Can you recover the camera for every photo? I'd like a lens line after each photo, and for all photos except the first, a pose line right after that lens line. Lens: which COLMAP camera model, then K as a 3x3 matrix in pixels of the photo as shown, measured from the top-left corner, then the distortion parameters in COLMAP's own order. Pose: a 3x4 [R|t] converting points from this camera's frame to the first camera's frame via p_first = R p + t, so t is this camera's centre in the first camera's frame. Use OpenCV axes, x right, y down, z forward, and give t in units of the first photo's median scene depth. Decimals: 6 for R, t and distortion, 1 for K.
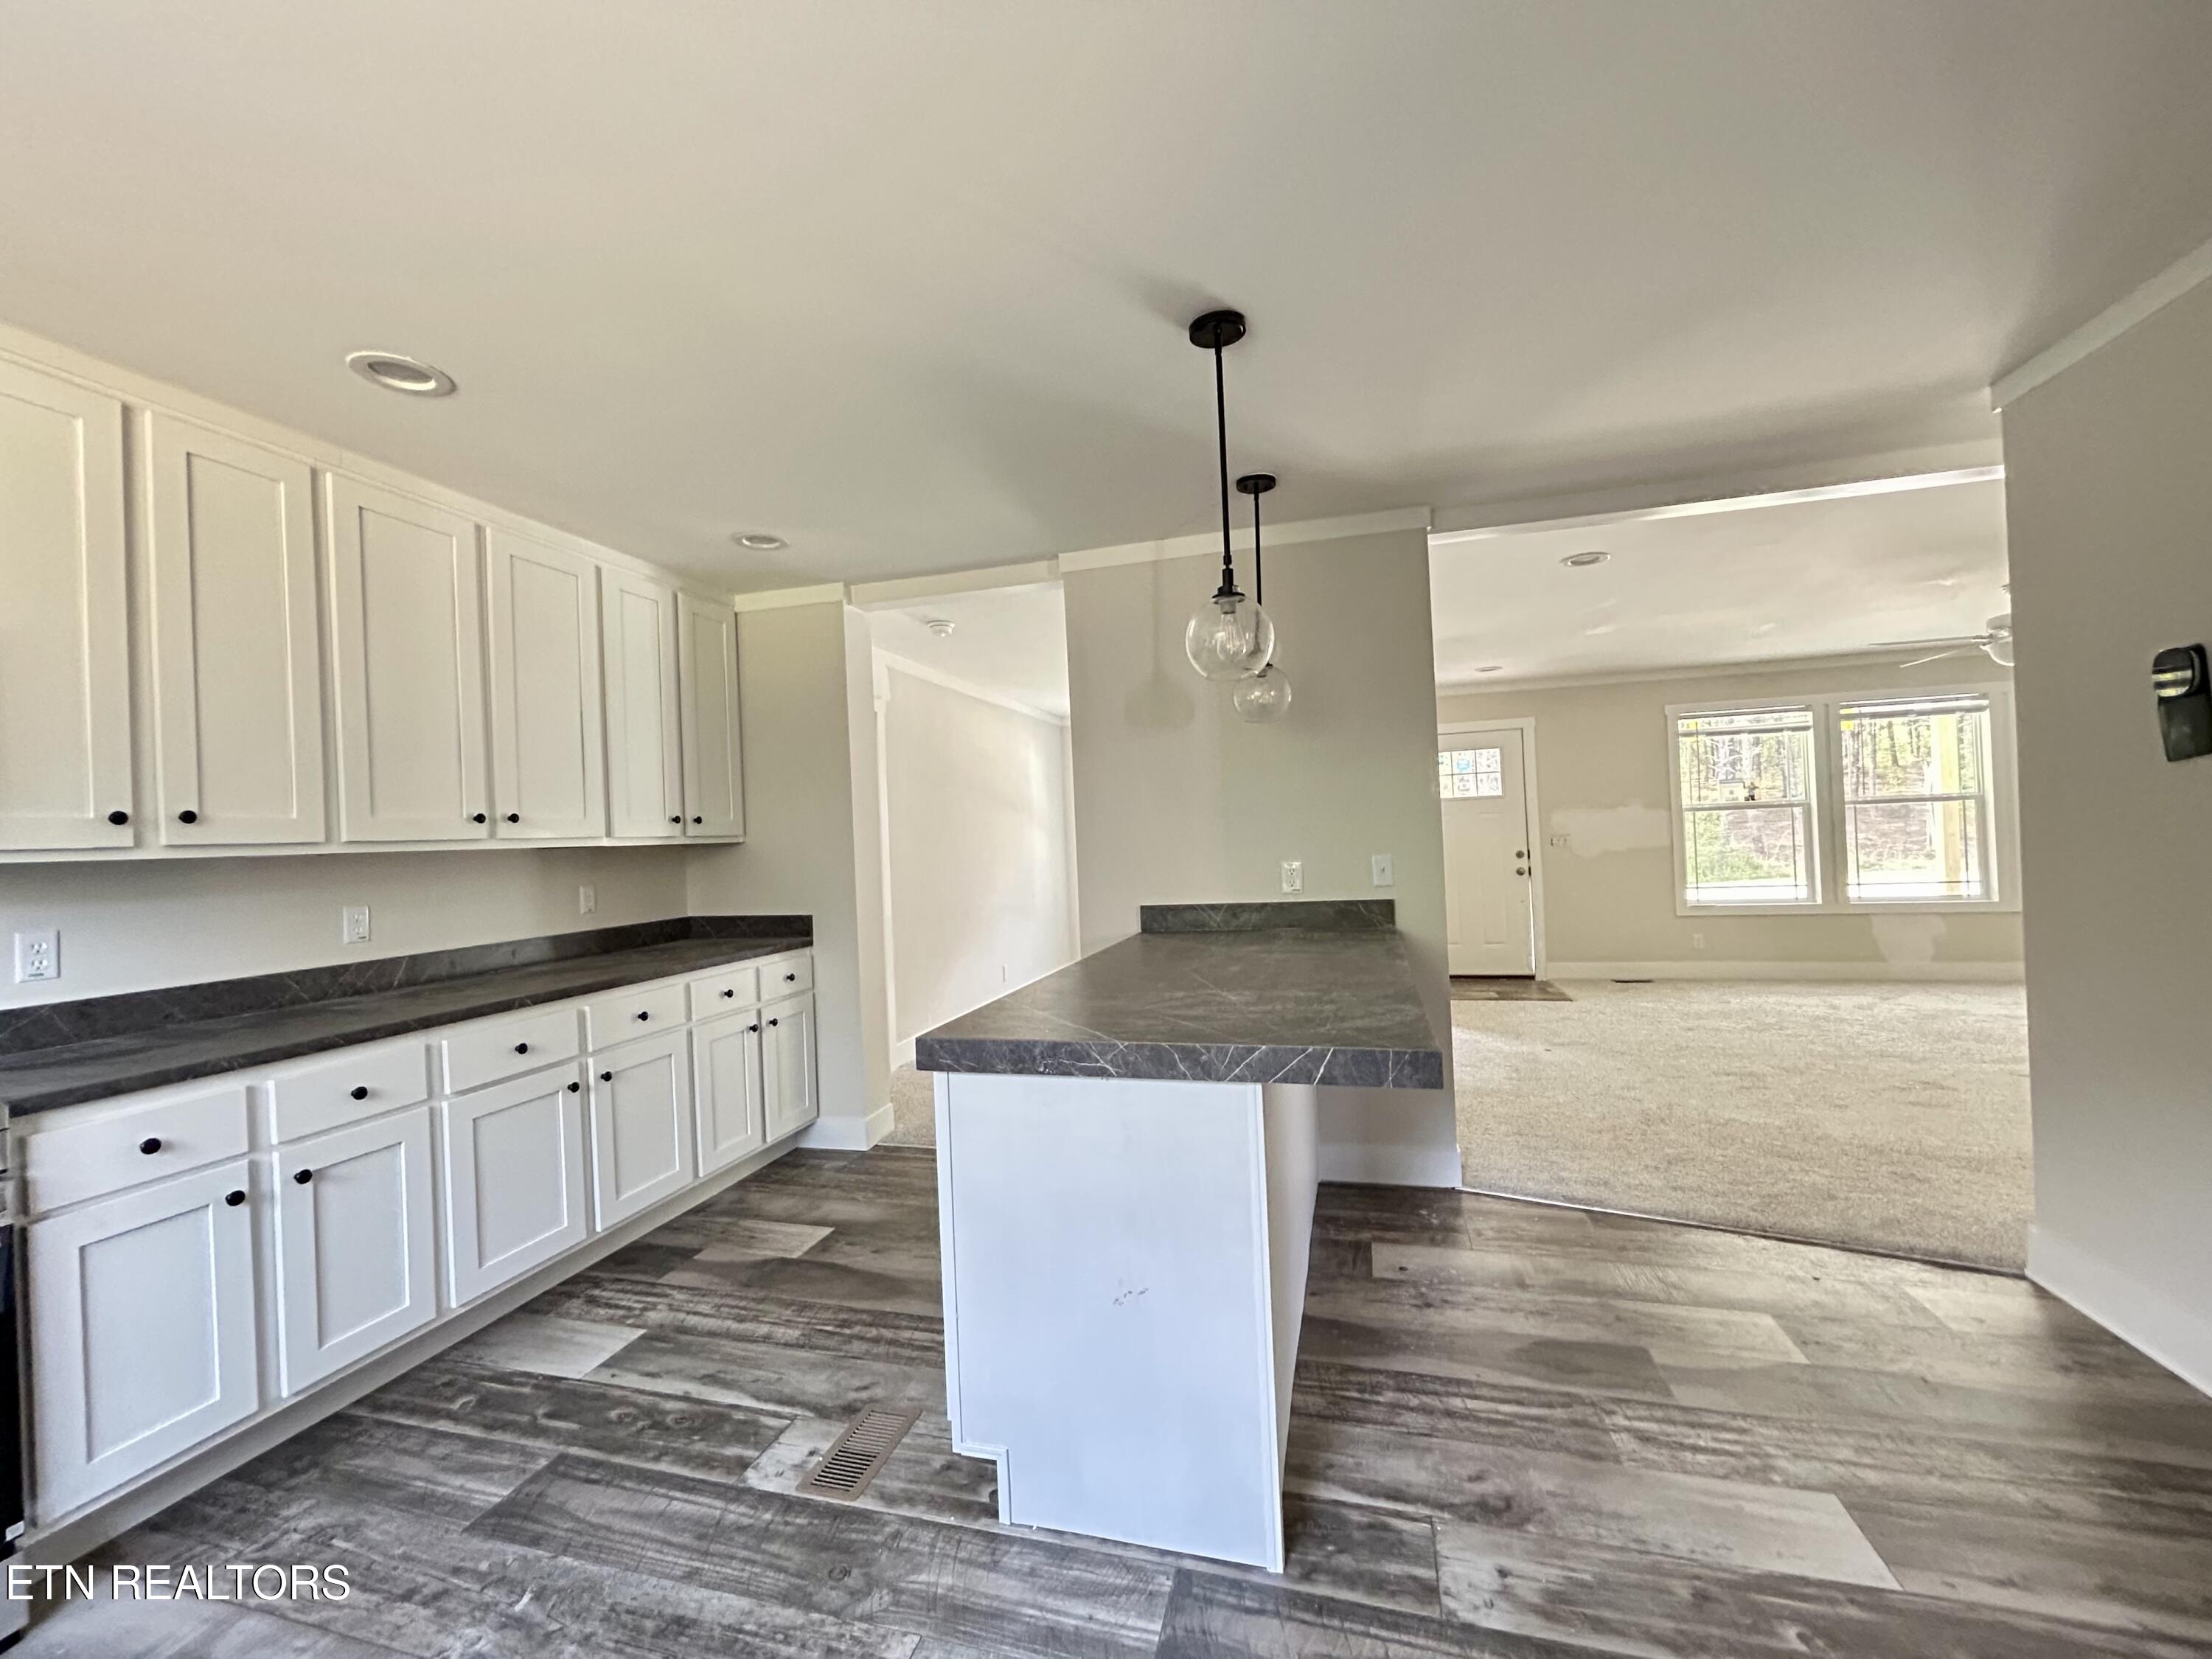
lens RADIAL K [[896.3, 0, 1100.7], [0, 896.3, 831.1], [0, 0, 1]] dist [-0.000111, 0.000016]
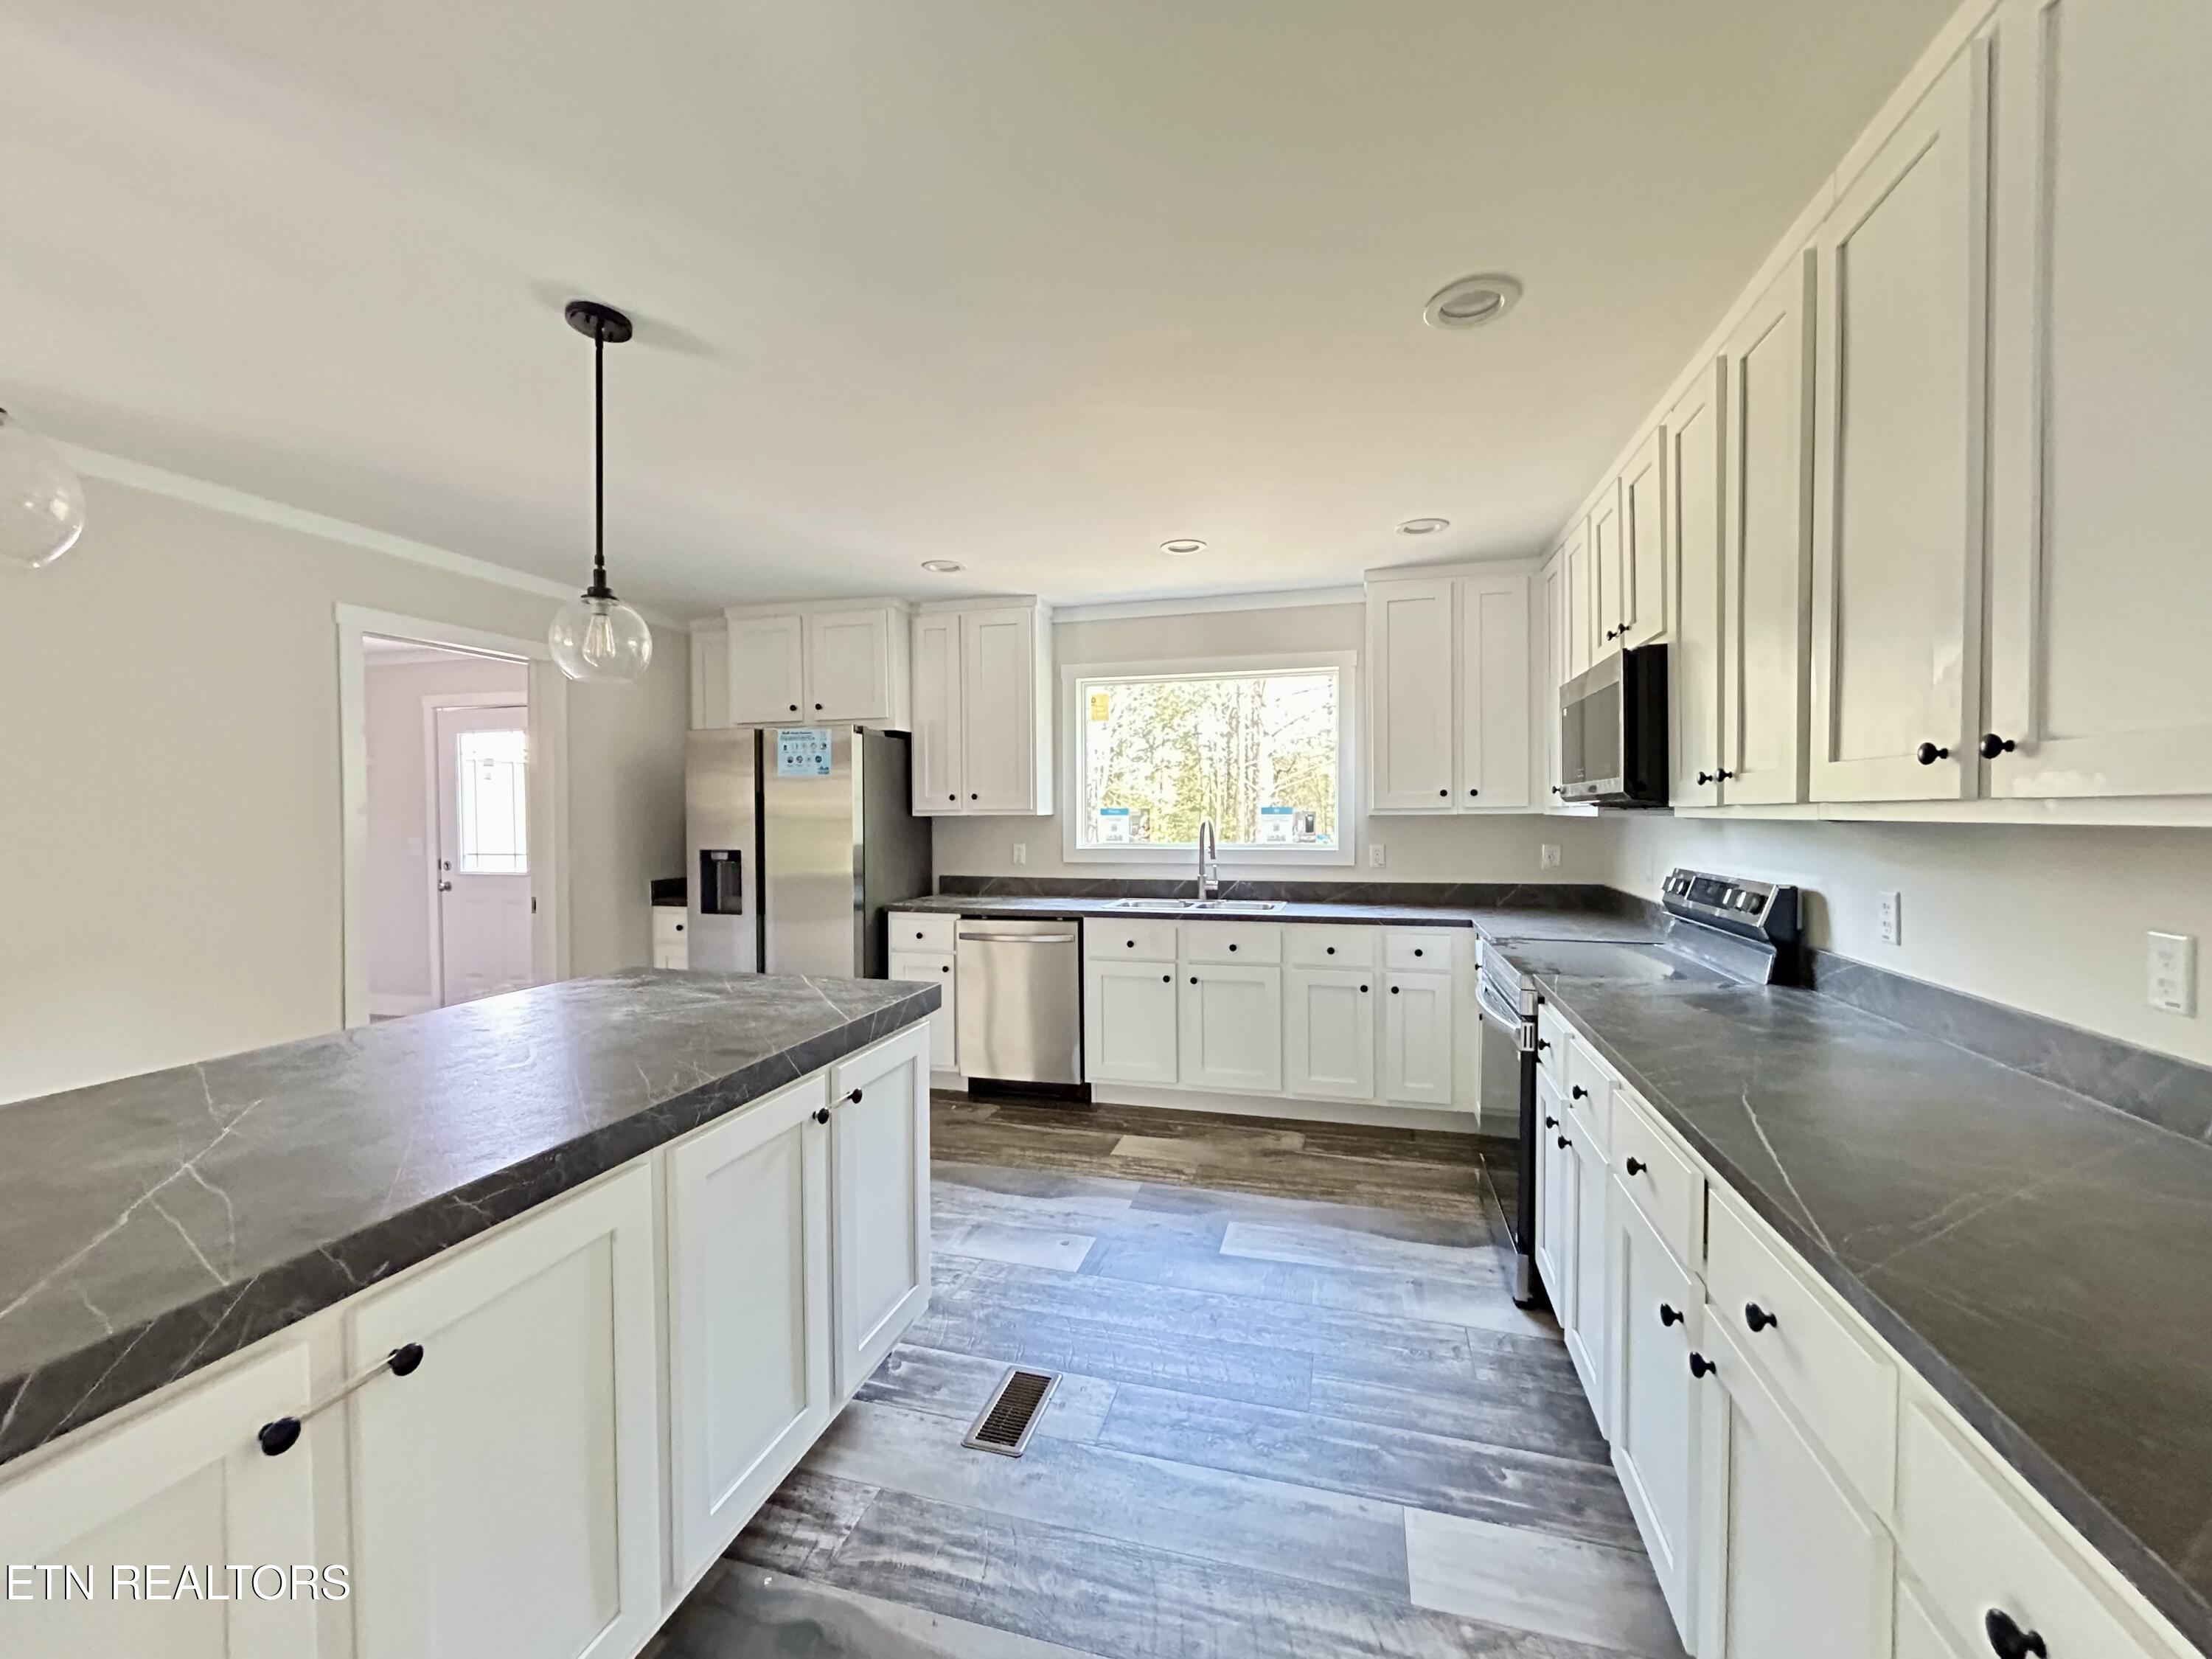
lens RADIAL K [[904.8, 0, 1097.7], [0, 904.8, 829.7], [0, 0, 1]] dist [0.000485, 0.000504]
pose [[-0.998916, 0.046529, -0.000973, -0.359974], [0.046511, 0.998820, 0.014011, -0.001402], [0.001624, 0.013950, -0.999901, 1.878834]]
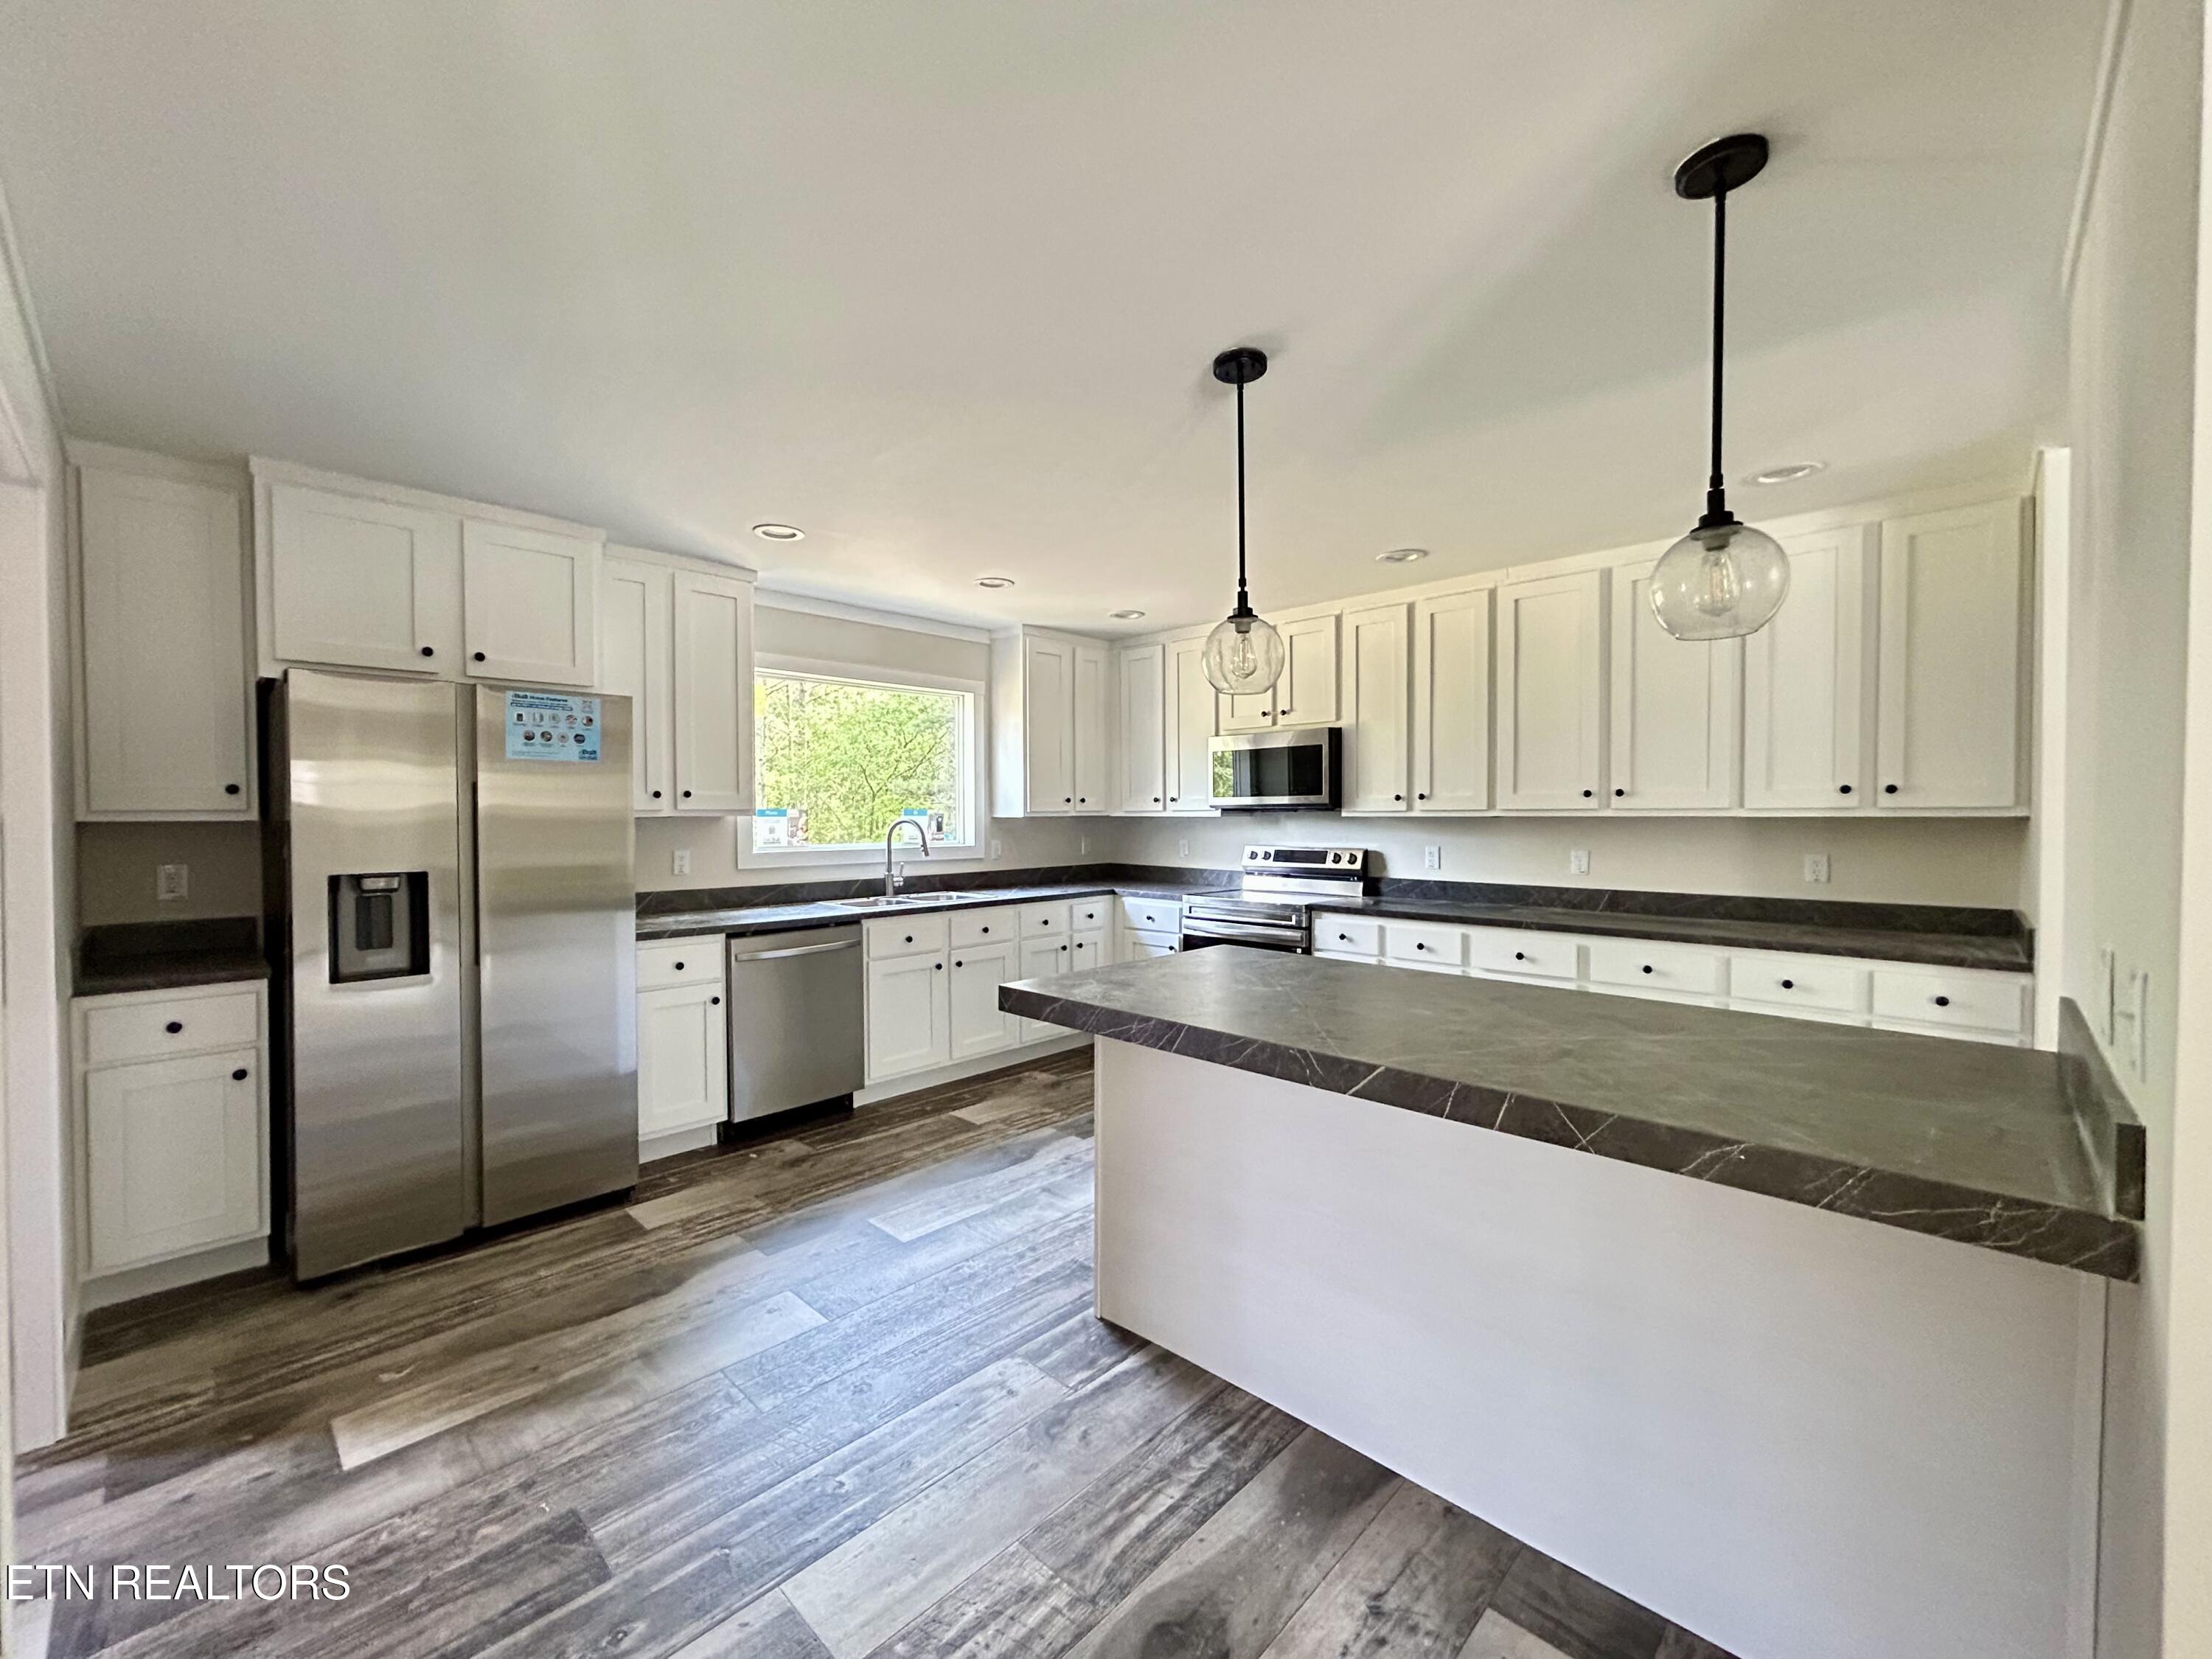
lens RADIAL K [[904.8, 0, 1097.7], [0, 904.8, 829.7], [0, 0, 1]] dist [0.000485, 0.000504]
pose [[-0.473258, 0.059077, -0.878941, 1.126651], [0.026471, 0.998252, 0.052843, -0.067205], [0.880526, 0.001742, -0.473995, 1.289485]]
